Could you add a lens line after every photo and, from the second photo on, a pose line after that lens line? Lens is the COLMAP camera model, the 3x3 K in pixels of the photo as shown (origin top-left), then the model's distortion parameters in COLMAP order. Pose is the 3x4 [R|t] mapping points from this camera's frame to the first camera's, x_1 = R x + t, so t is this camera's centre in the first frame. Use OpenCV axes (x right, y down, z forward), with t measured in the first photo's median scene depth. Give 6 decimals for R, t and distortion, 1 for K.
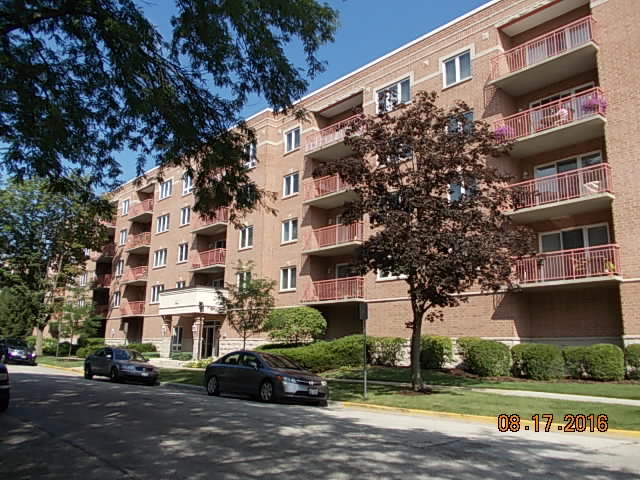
lens RADIAL K [[502.6, 0, 321.4], [0, 502.6, 267.9], [0, 0, 1]] dist [0.030812, -0.001673]
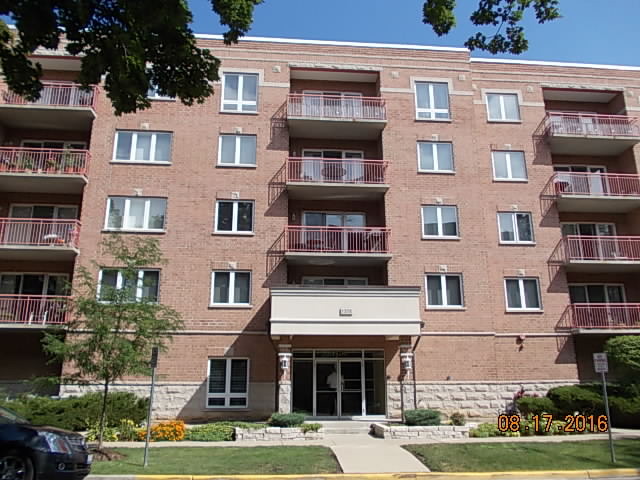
lens RADIAL K [[502.6, 0, 321.4], [0, 502.6, 267.9], [0, 0, 1]] dist [0.030812, -0.001673]
pose [[0.640290, 0.169095, 0.749290, -0.652468], [-0.116338, 0.985564, -0.123001, 0.084311], [-0.759272, -0.008414, 0.650719, 0.640858]]
